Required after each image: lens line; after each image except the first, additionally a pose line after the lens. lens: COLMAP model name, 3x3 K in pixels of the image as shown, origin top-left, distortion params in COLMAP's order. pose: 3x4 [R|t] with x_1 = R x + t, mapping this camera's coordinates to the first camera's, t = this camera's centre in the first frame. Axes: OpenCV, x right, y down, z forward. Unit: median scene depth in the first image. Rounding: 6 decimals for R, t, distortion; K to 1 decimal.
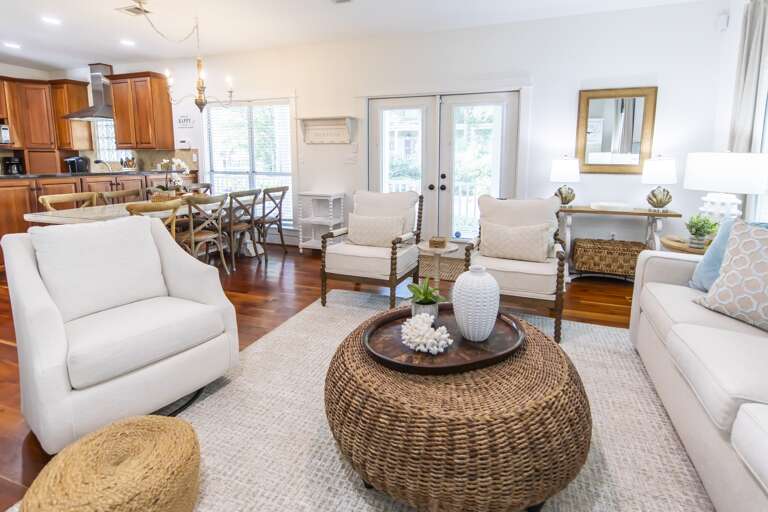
lens RADIAL K [[368.9, 0, 410.3], [0, 368.9, 205.9], [0, 0, 1]] dist [0.005667, -0.000214]
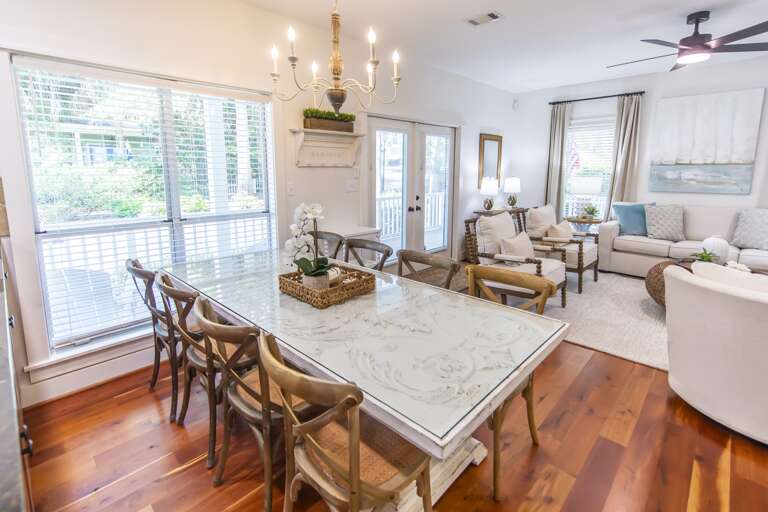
lens RADIAL K [[365.1, 0, 371.0], [0, 365.1, 221.9], [0, 0, 1]] dist [0.003923, -0.000043]
pose [[0.424241, -0.138373, 0.894915, -1.039529], [0.116031, 0.988416, 0.097825, -0.145720], [-0.898085, 0.062337, 0.435382, 0.733846]]
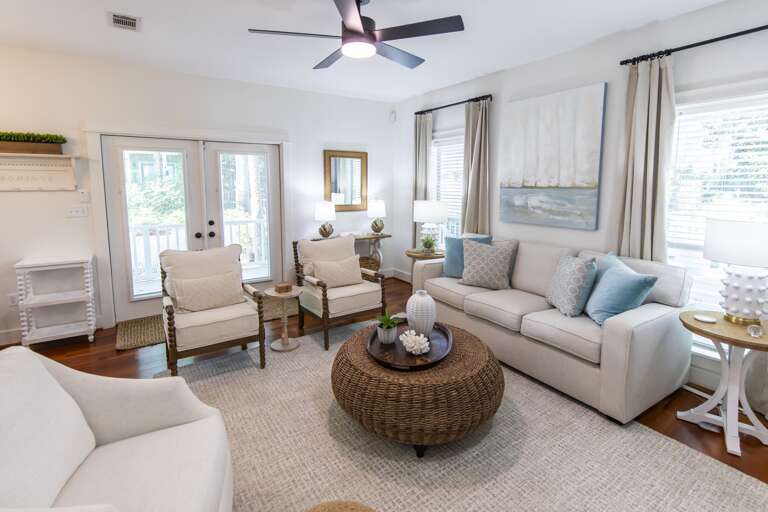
lens RADIAL K [[365.1, 0, 371.0], [0, 365.1, 221.9], [0, 0, 1]] dist [0.003923, -0.000043]
pose [[0.608698, -0.092374, 0.788006, -0.462583], [0.102075, 0.994063, 0.037680, -0.084321], [-0.786809, 0.057500, 0.614513, 0.077731]]
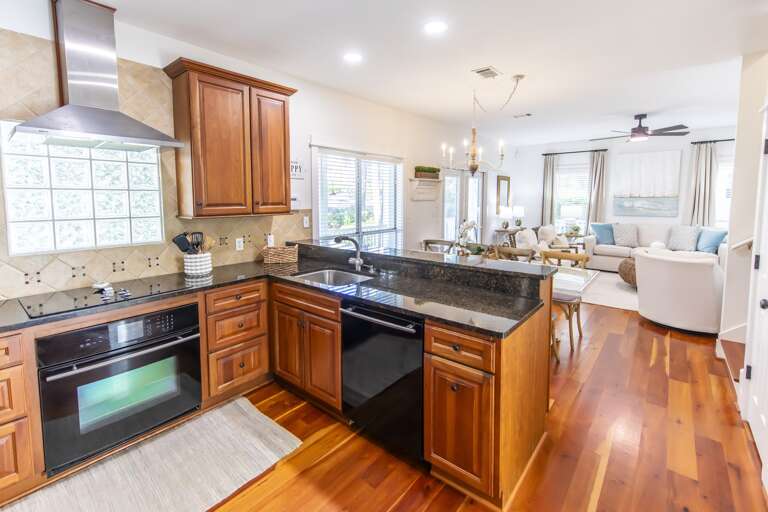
lens RADIAL K [[349.5, 0, 363.3], [0, 349.5, 225.8], [0, 0, 1]] dist [0.001201, 0.000474]
pose [[0.373004, -0.087497, 0.923695, -1.627043], [0.121183, 0.991610, 0.044994, -0.196952], [-0.919882, 0.095153, 0.380478, 0.918841]]
